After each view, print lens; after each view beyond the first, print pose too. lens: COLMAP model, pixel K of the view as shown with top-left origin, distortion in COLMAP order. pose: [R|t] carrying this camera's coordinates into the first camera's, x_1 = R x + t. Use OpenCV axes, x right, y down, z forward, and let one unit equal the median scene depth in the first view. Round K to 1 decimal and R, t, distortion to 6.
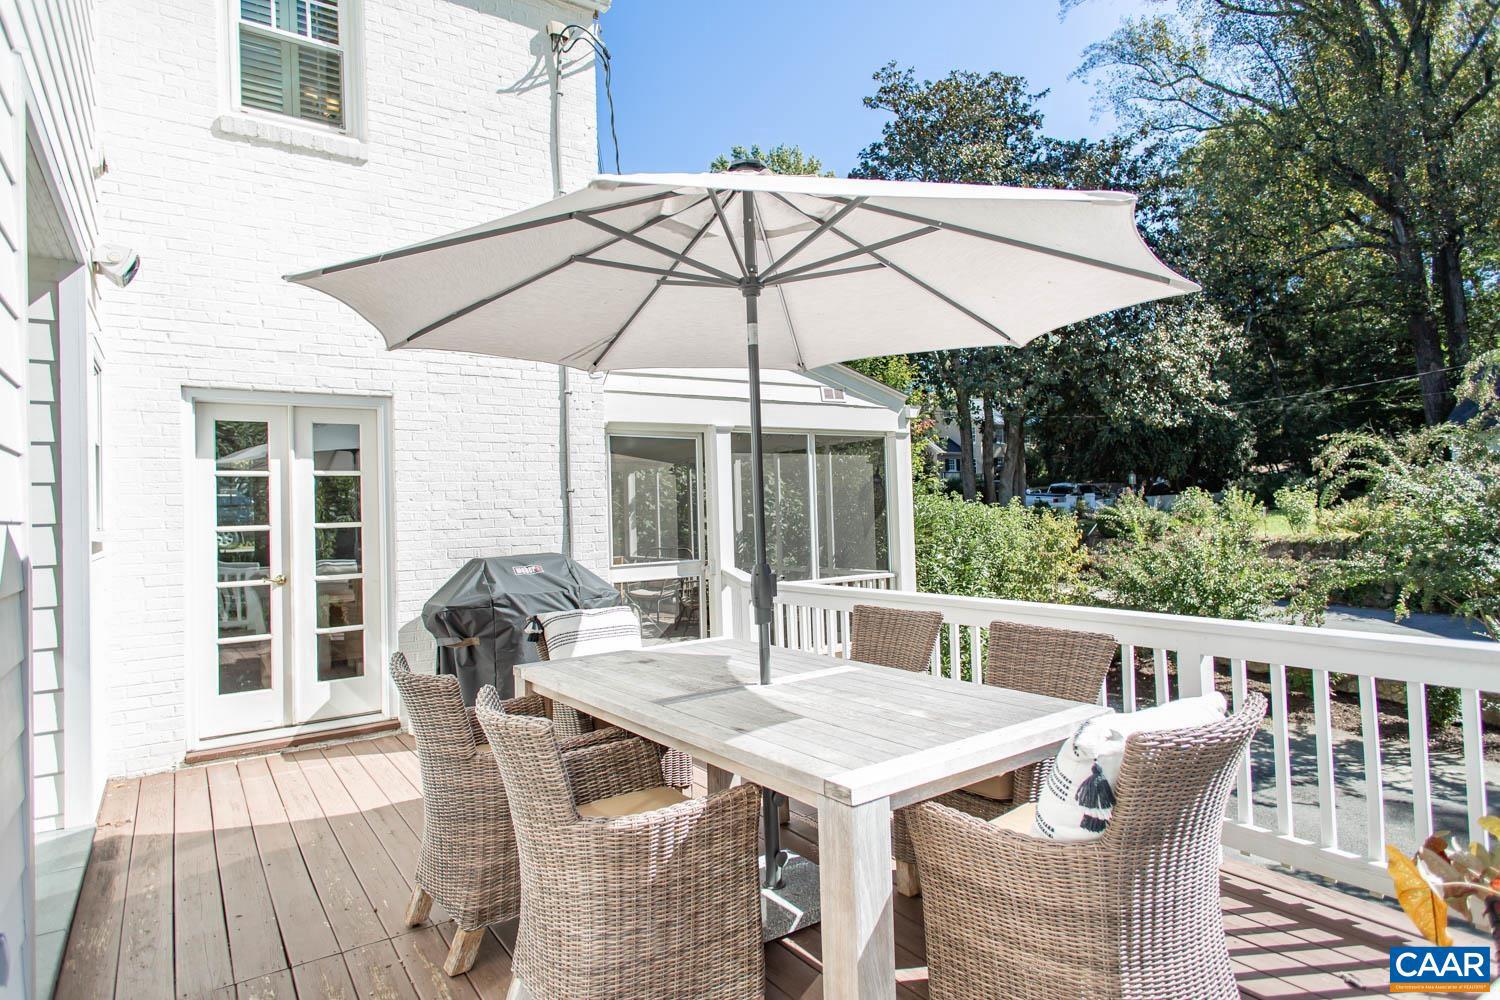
lens RADIAL K [[822.4, 0, 750.0], [0, 822.4, 500.0], [0, 0, 1]] dist [0.009763, 0.000392]
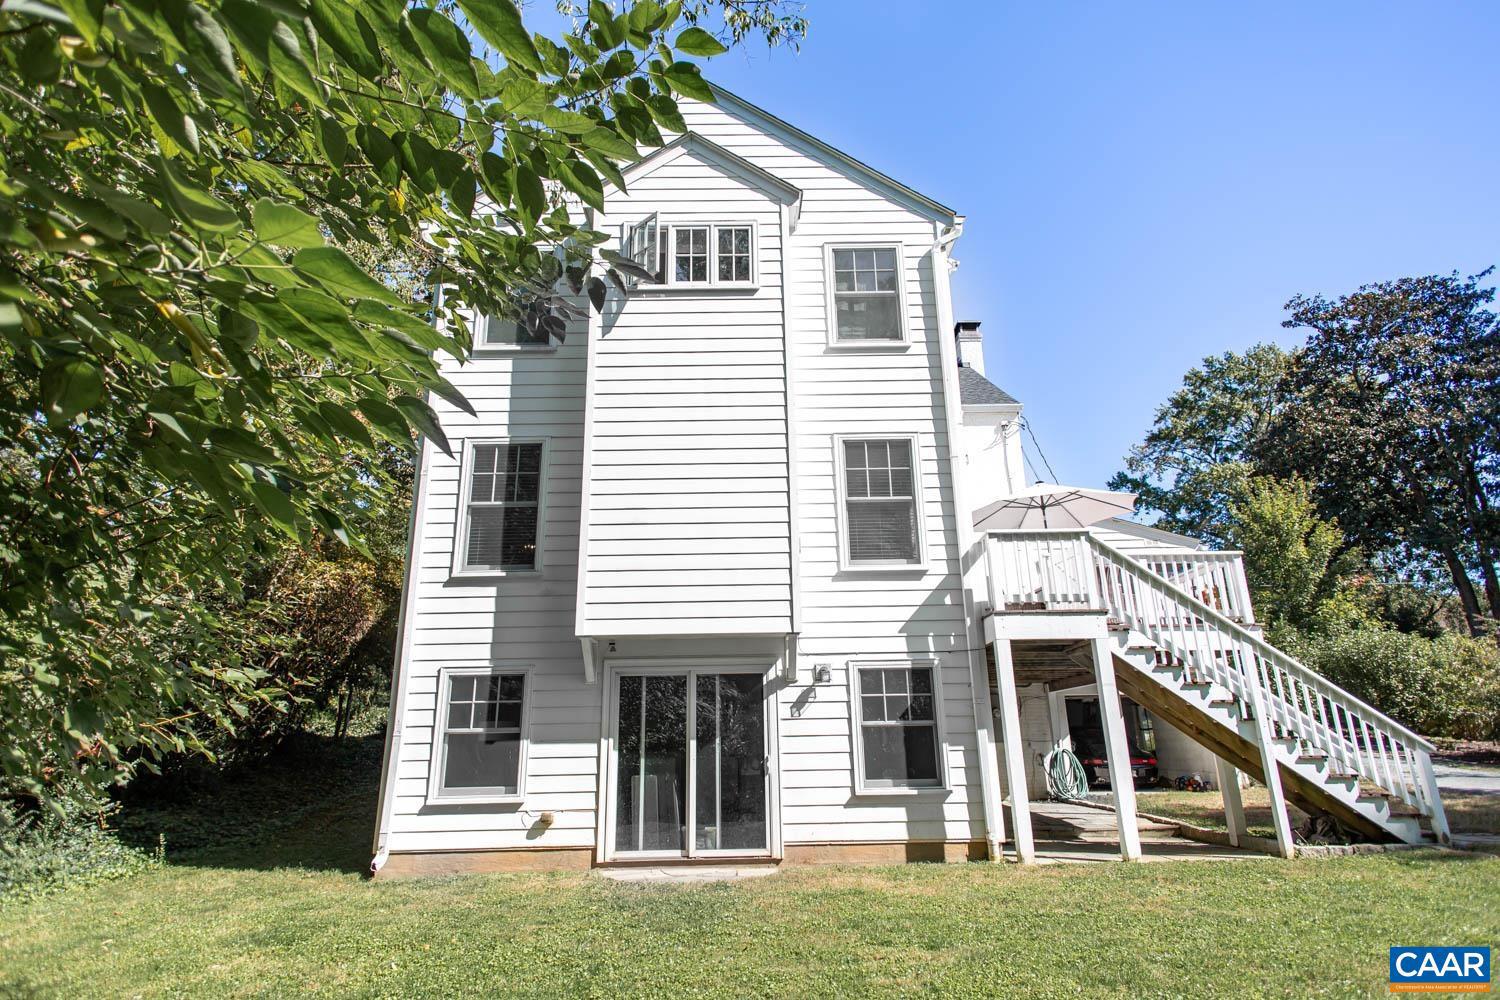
lens RADIAL K [[828.2, 0, 755.1], [0, 828.2, 494.1], [0, 0, 1]] dist [0.013921, 0.000422]
pose [[0.829468, -0.142838, -0.539981, 0.122157], [-0.007723, 0.963724, -0.266790, 0.094167], [0.558500, 0.225464, 0.798275, -0.369602]]
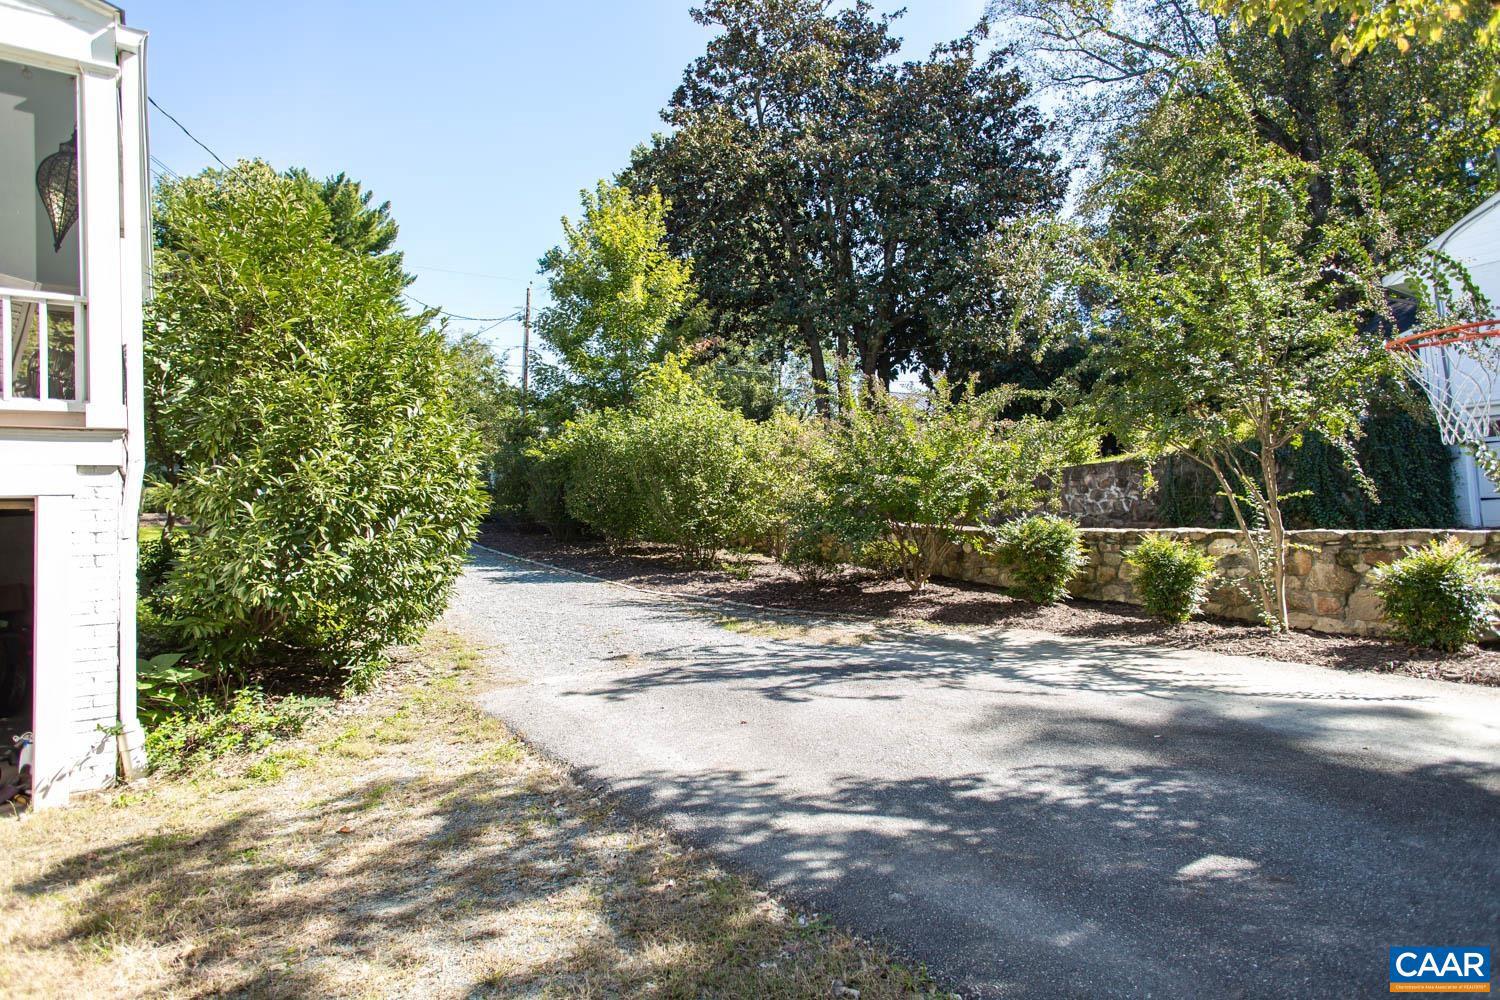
lens RADIAL K [[822.4, 0, 750.0], [0, 822.4, 500.0], [0, 0, 1]] dist [0.009763, 0.000392]
pose [[0.999966, -0.006911, 0.004599, 0.198668], [0.007043, 0.999549, -0.029202, 0.078107], [-0.004395, 0.029234, 0.999563, 0.113268]]
